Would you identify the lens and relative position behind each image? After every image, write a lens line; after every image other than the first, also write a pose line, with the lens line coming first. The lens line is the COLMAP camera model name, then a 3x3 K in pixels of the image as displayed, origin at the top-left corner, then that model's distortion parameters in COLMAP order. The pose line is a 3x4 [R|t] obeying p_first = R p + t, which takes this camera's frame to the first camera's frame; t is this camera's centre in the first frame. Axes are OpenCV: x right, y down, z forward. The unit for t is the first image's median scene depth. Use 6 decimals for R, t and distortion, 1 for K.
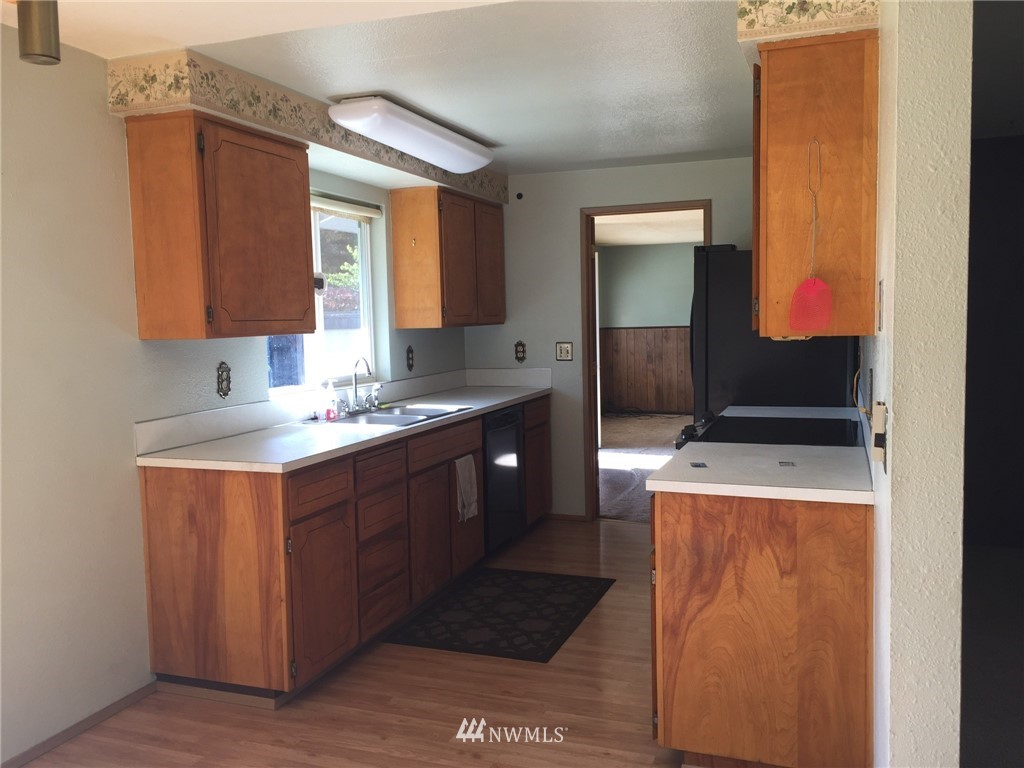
lens RADIAL K [[879.9, 0, 514.5], [0, 879.9, 379.9], [0, 0, 1]] dist [0.088464, -0.130539]
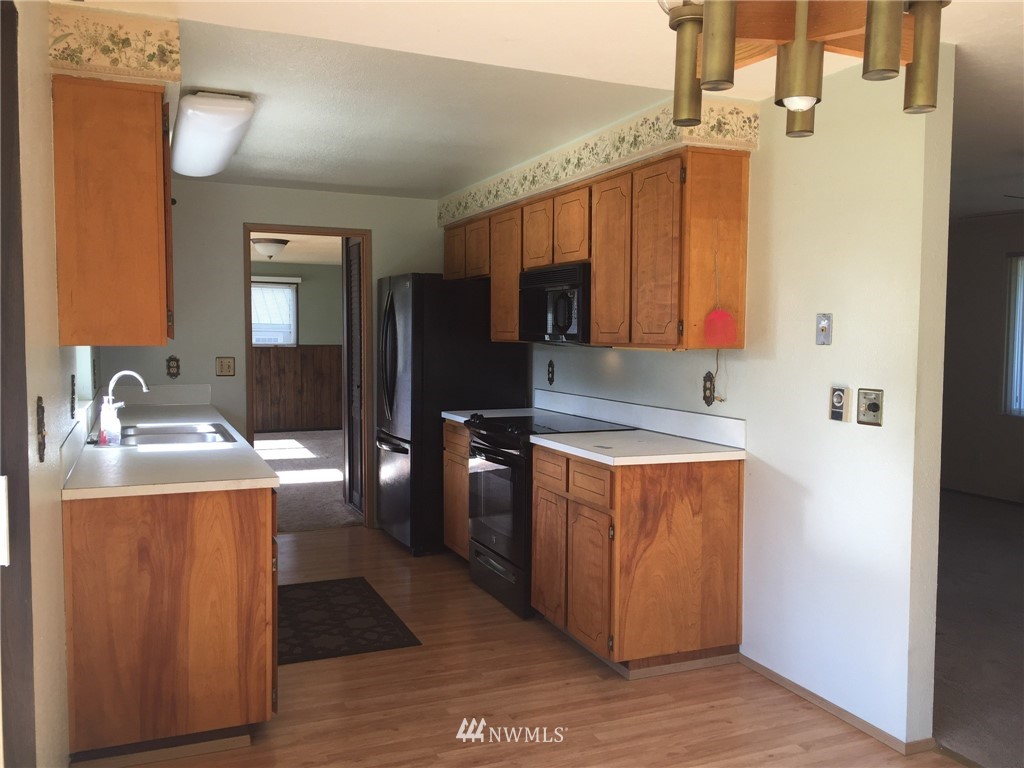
lens RADIAL K [[879.9, 0, 514.5], [0, 879.9, 379.9], [0, 0, 1]] dist [0.088464, -0.130539]
pose [[0.725859, -0.011770, 0.687743, -0.786054], [0.029483, 0.999467, -0.014013, 0.011422], [-0.687212, 0.030448, 0.725819, 0.138431]]
